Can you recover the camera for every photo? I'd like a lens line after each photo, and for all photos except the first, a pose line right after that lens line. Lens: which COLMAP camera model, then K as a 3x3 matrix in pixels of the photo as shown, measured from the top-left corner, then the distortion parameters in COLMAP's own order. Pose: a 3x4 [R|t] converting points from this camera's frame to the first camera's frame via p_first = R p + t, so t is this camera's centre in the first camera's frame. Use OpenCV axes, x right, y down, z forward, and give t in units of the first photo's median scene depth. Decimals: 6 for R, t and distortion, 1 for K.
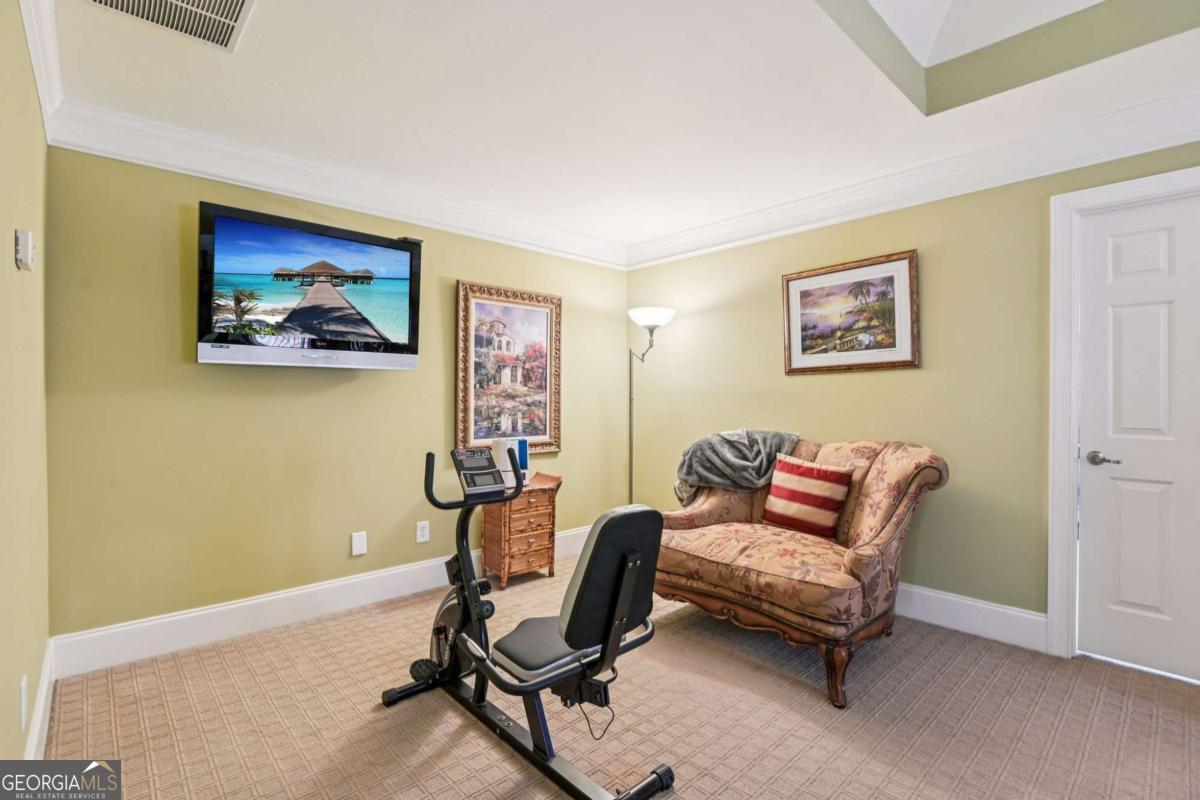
lens RADIAL K [[548.1, 0, 600.0], [0, 548.1, 400.0], [0, 0, 1]] dist [-0.012047, -0.000776]
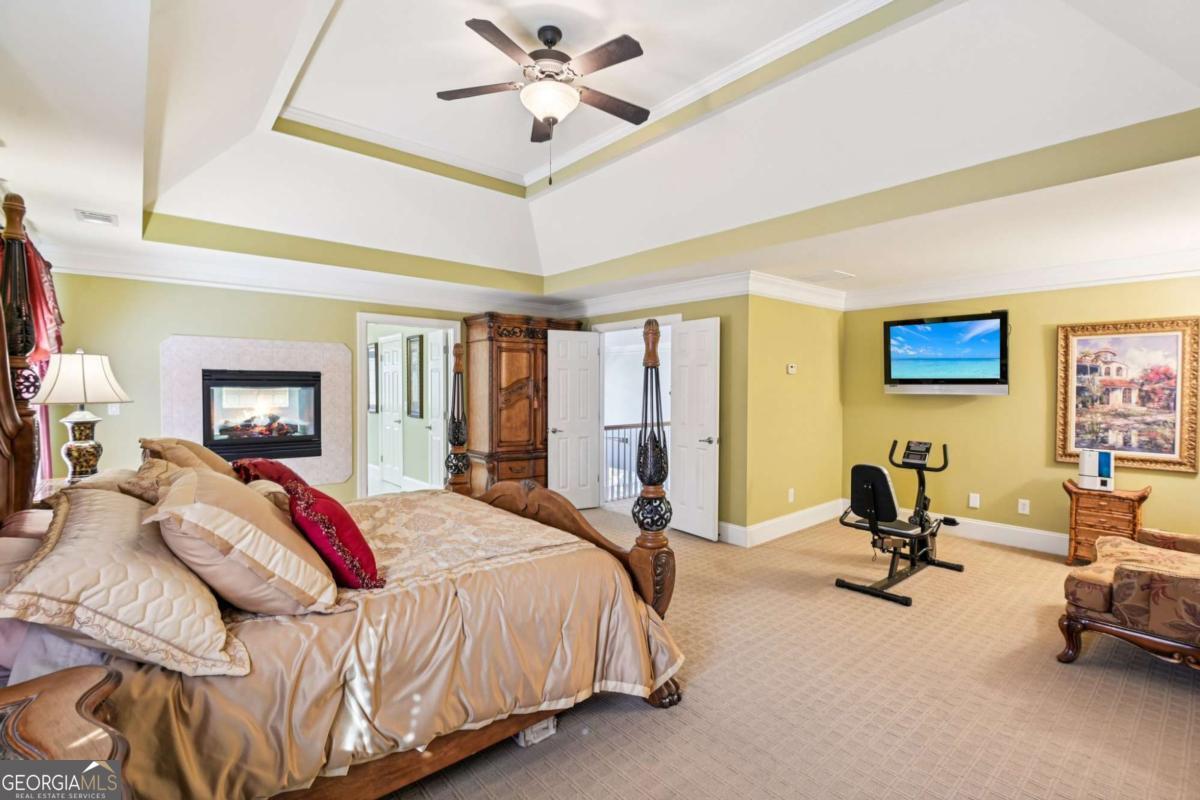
lens RADIAL K [[548.1, 0, 600.0], [0, 548.1, 400.0], [0, 0, 1]] dist [-0.012047, -0.000776]
pose [[-0.040780, 0.023006, -0.998903, 1.040669], [-0.006911, 0.999704, 0.023306, -0.058713], [0.999144, 0.007854, -0.040609, -0.046107]]
